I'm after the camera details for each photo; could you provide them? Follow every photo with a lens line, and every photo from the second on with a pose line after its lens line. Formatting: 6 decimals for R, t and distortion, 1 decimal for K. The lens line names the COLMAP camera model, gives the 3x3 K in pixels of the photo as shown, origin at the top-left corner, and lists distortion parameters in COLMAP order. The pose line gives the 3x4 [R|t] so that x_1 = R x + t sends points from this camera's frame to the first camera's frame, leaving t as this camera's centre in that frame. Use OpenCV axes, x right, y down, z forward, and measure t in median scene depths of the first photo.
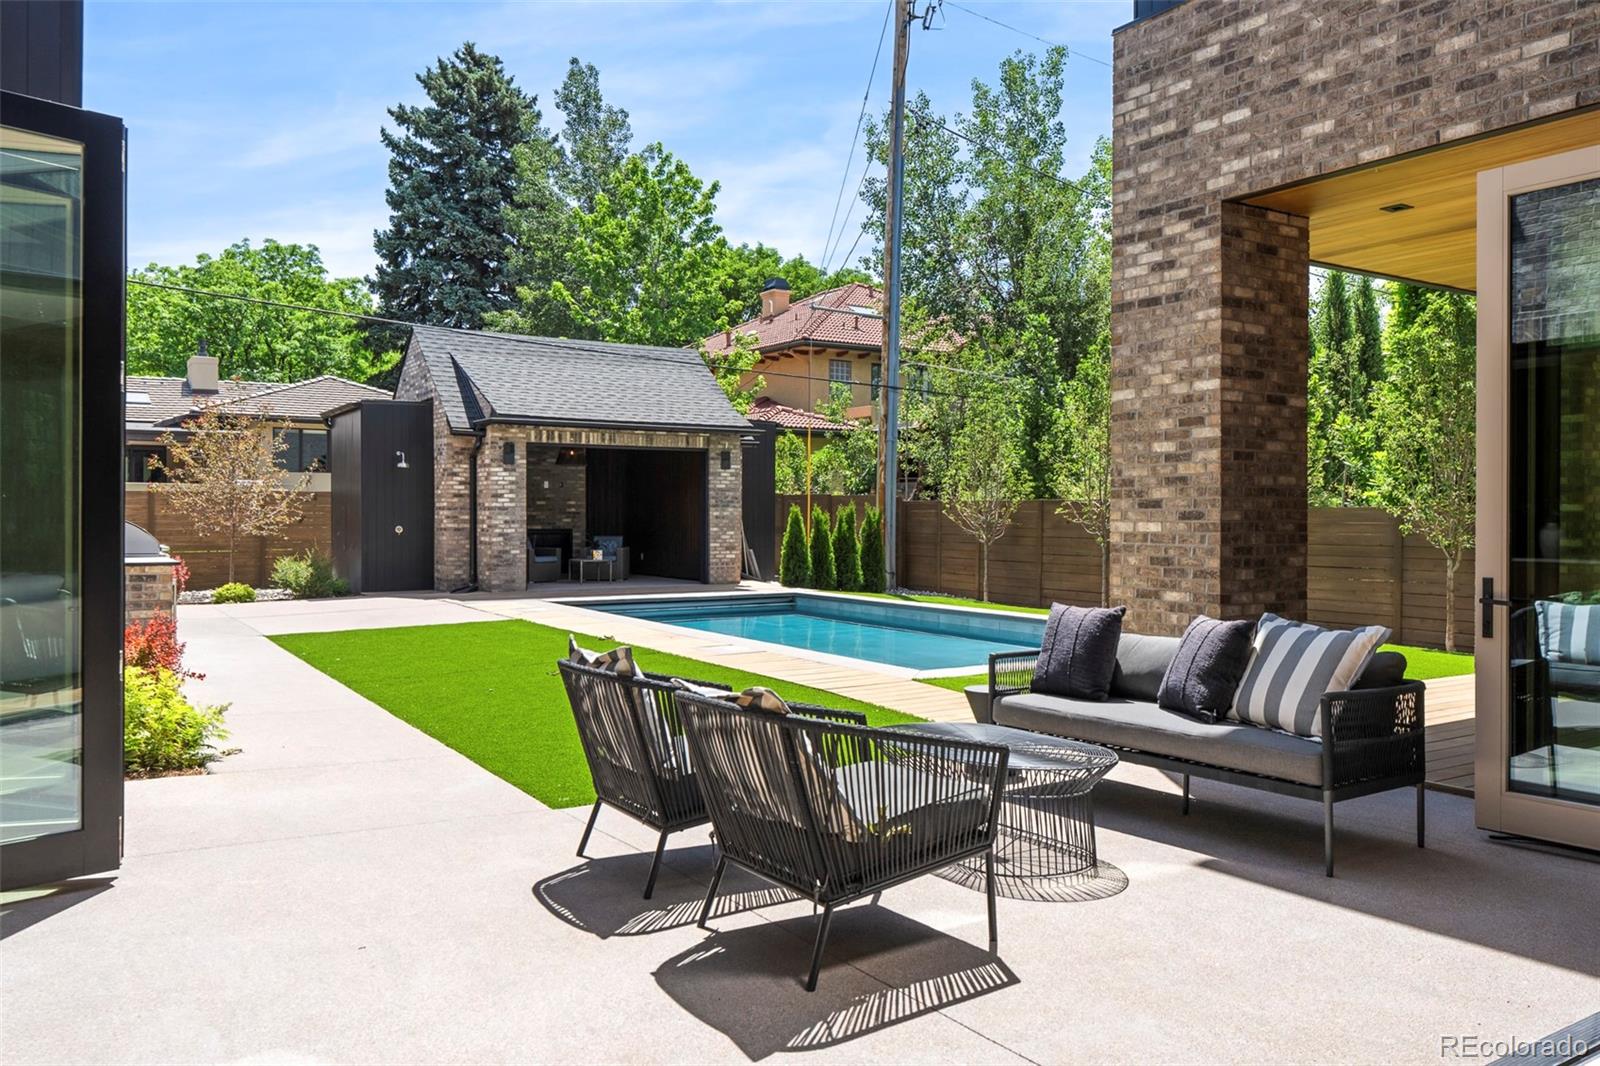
lens RADIAL K [[1180.7, 0, 800.7], [0, 1180.7, 512.8], [0, 0, 1]] dist [-0.000558, -0.000192]
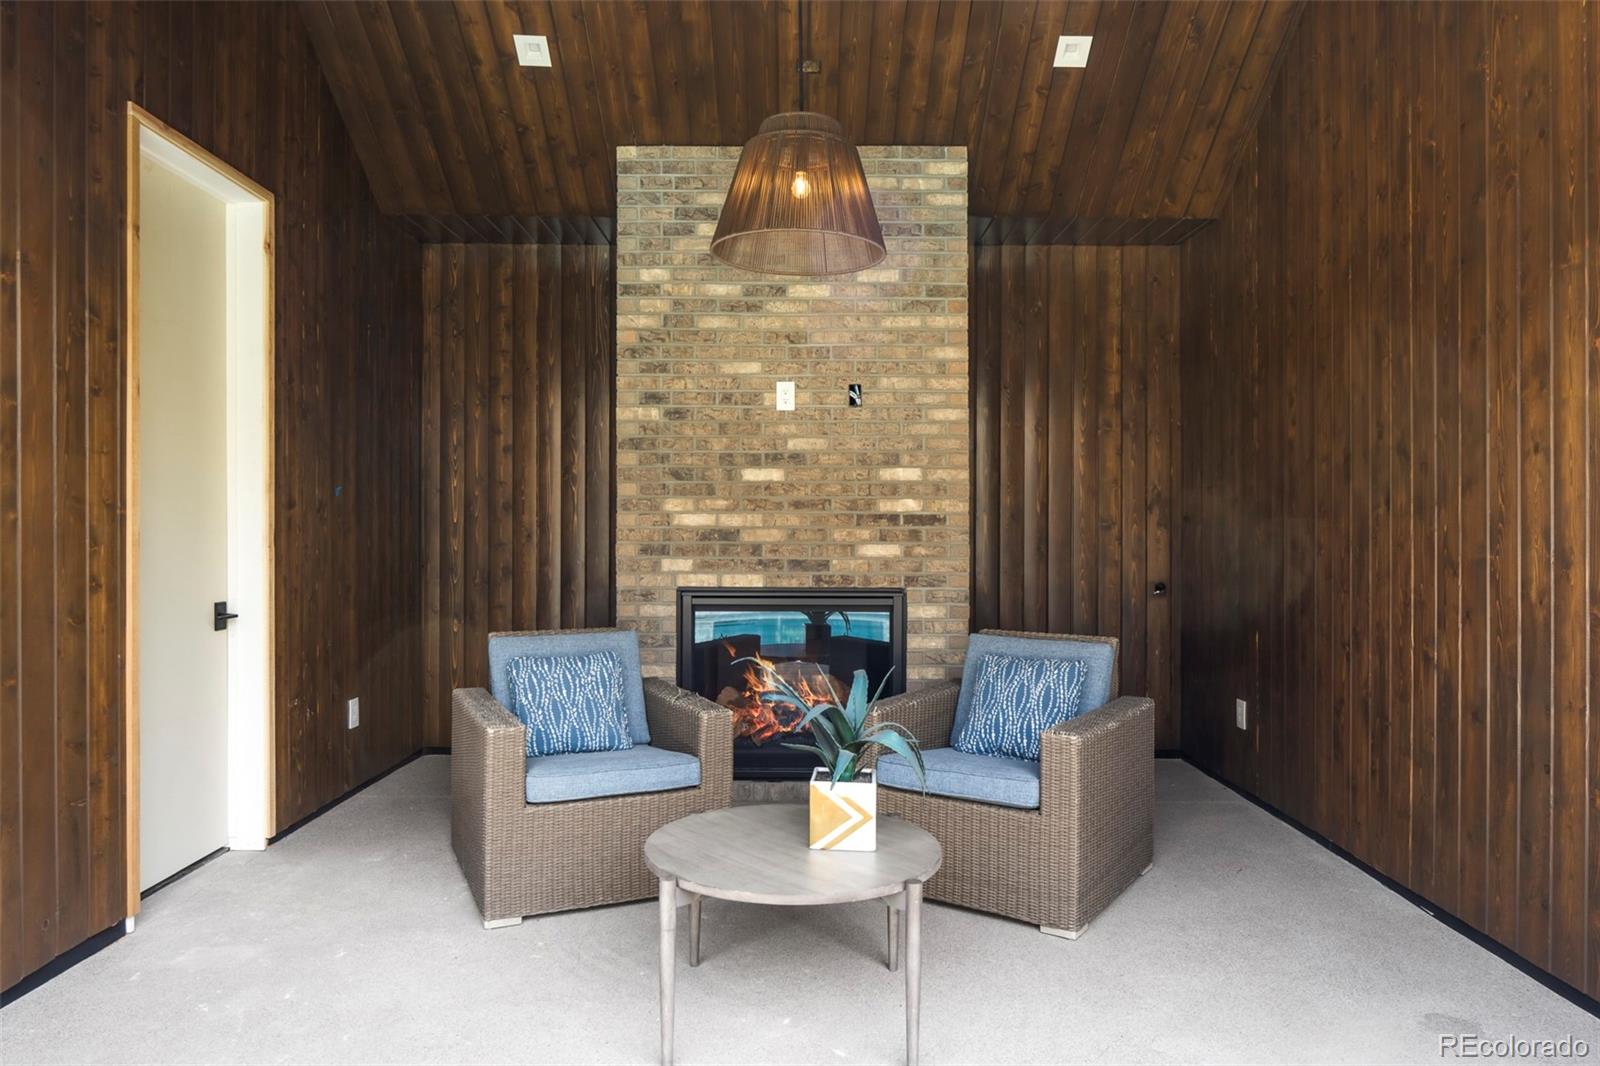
lens RADIAL K [[1101.7, 0, 800.0], [0, 1101.7, 533.0], [0, 0, 1]] dist [0.002150, 0.000648]
pose [[0.838947, 0.000155, -0.544214, -0.109430], [0.001542, 0.999995, 0.002663, 0.002683], [0.544211, -0.003073, 0.838943, 0.939737]]
